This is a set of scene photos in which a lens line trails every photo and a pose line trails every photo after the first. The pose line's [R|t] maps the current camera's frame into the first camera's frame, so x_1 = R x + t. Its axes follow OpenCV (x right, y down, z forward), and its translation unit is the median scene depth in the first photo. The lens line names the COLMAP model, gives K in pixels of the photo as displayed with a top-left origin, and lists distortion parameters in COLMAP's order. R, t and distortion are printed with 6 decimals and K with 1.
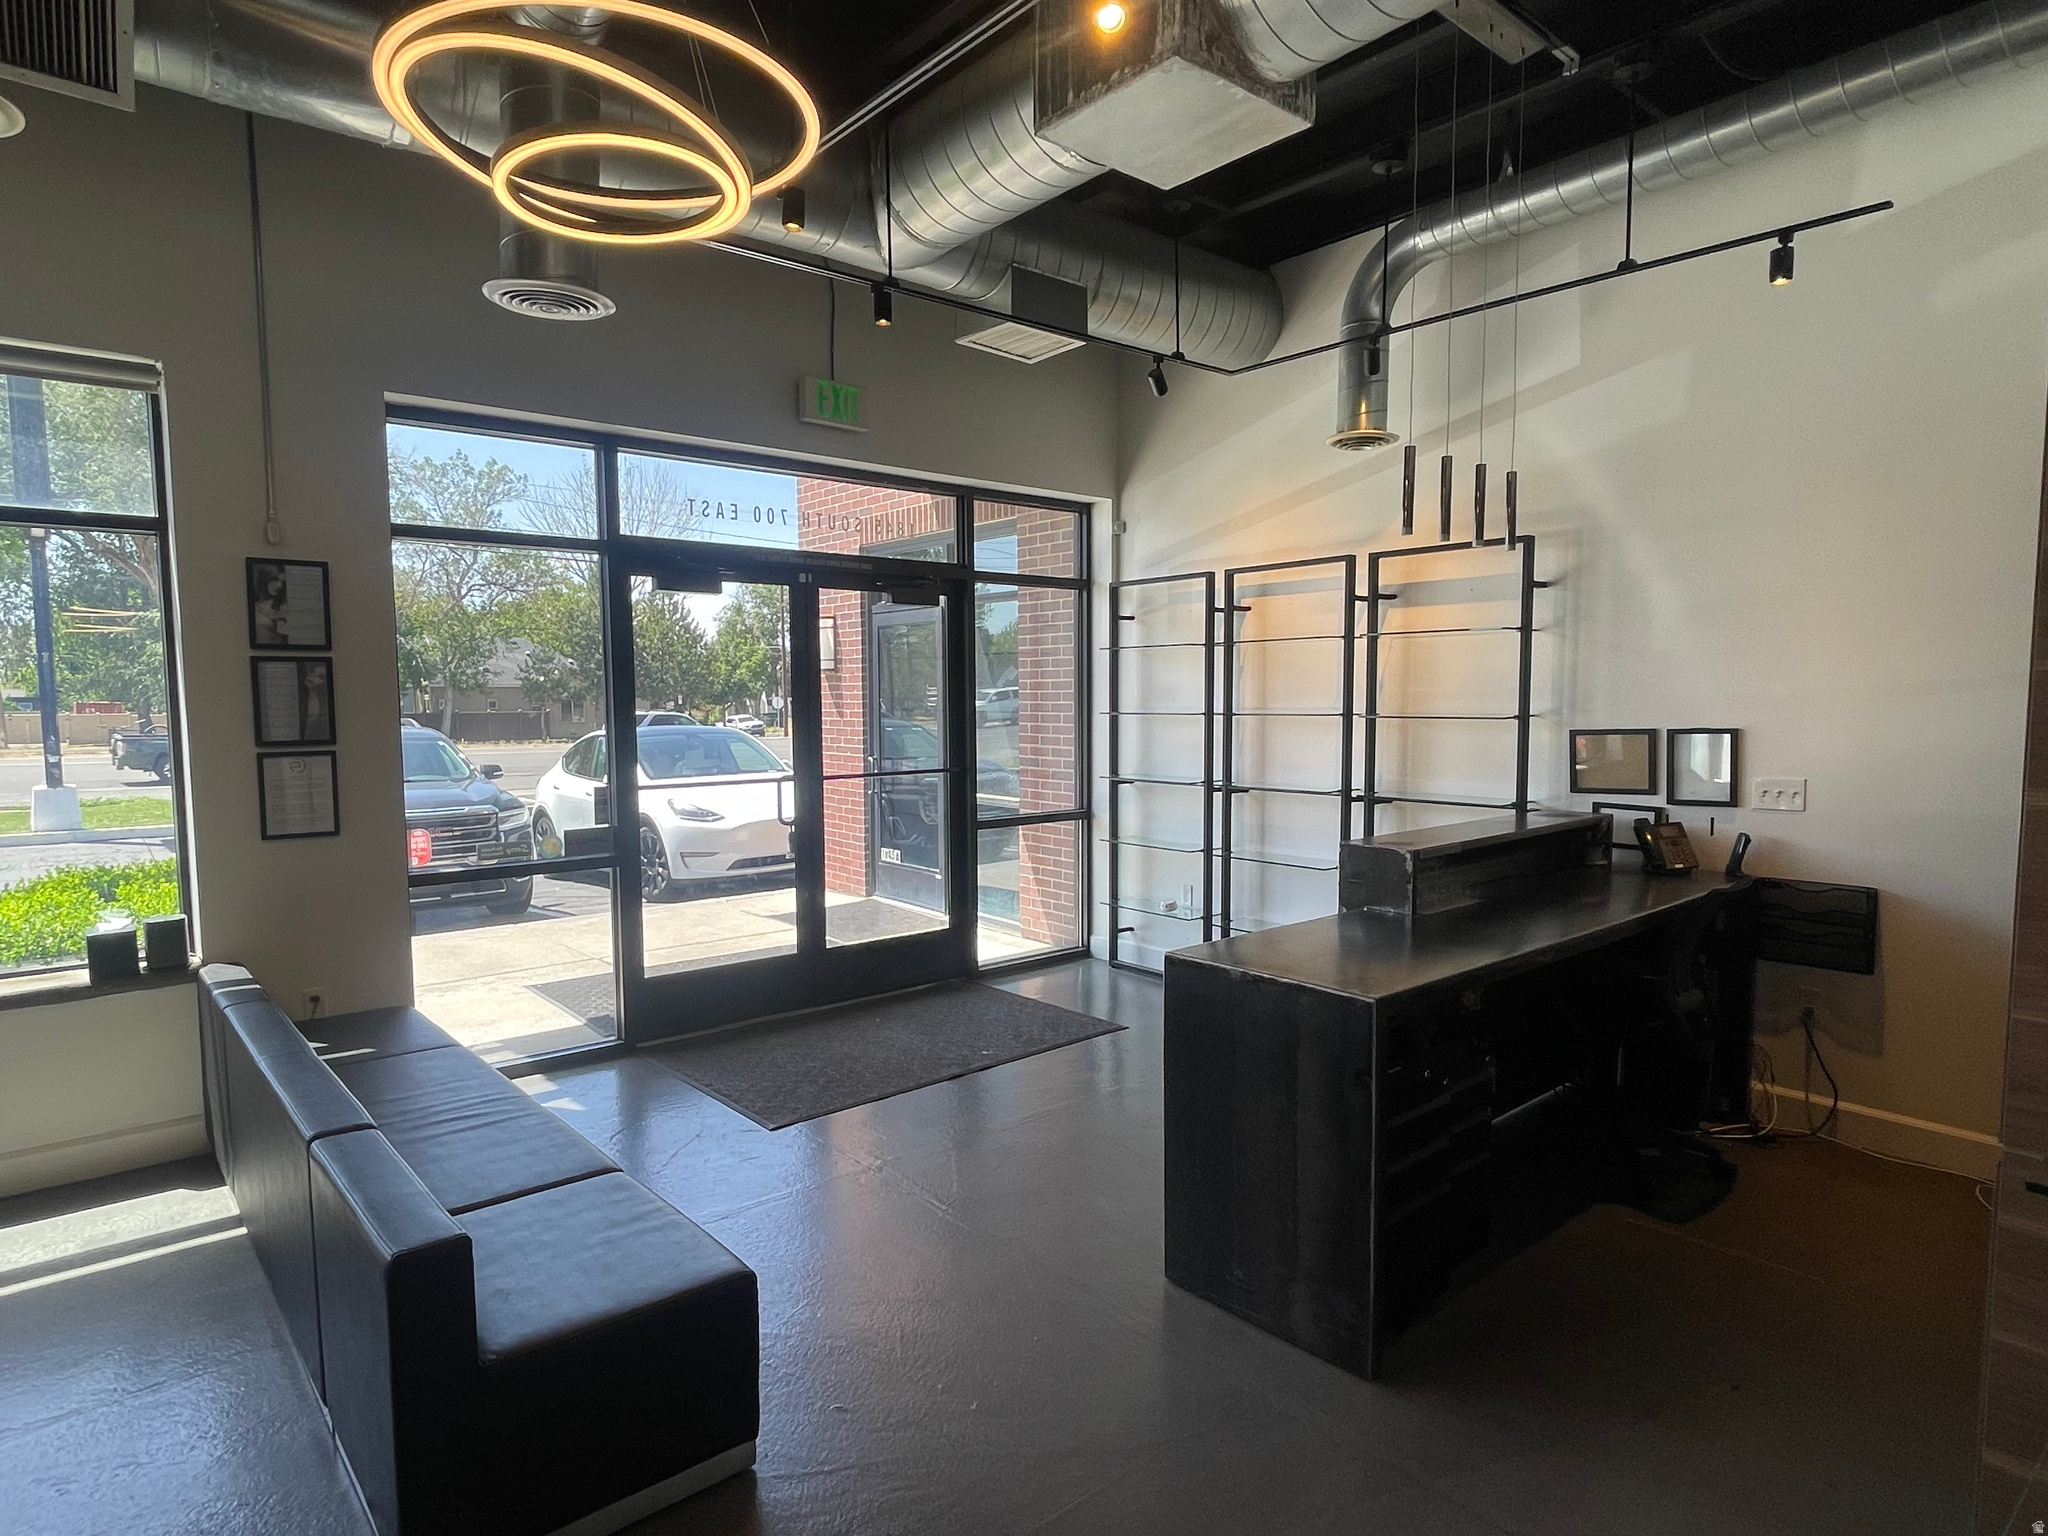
lens RADIAL K [[1131.1, 0, 1007.7], [0, 1131.1, 774.0], [0, 0, 1]] dist [-0.004994, 0.001201]
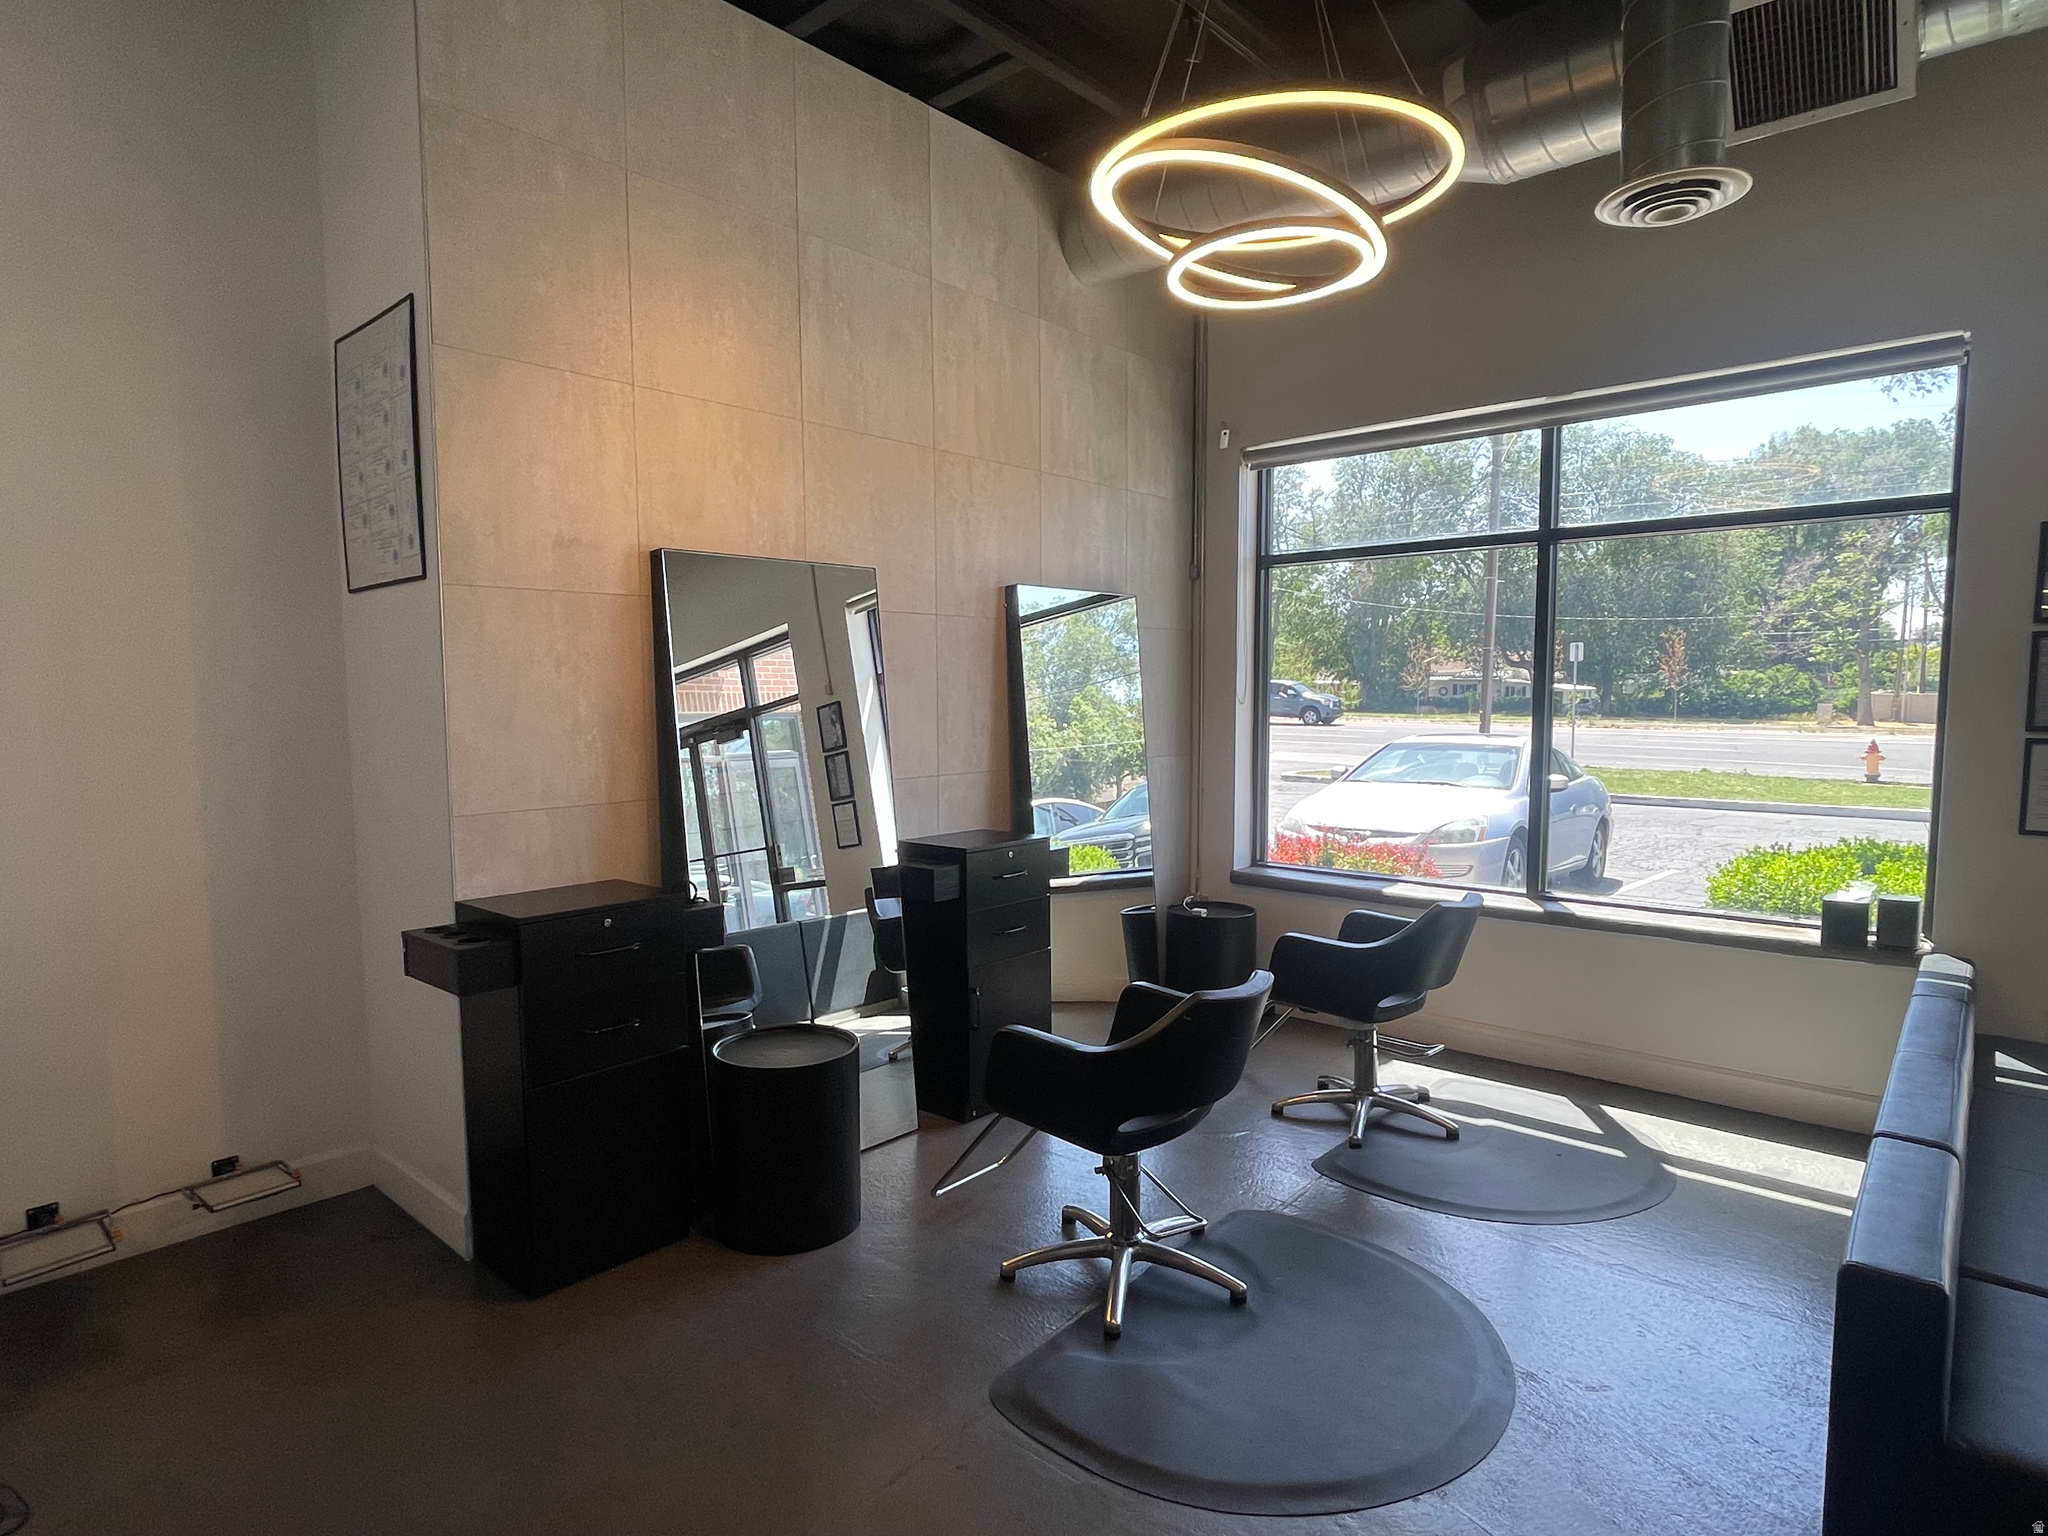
lens RADIAL K [[1131.1, 0, 1013.5], [0, 1131.1, 768.8], [0, 0, 1]] dist [-0.004994, 0.001201]
pose [[0.149478, 0.071999, -0.986140, 0.118338], [-0.062668, 0.996030, 0.063222, -0.000389], [0.986777, 0.052349, 0.153397, 0.067213]]
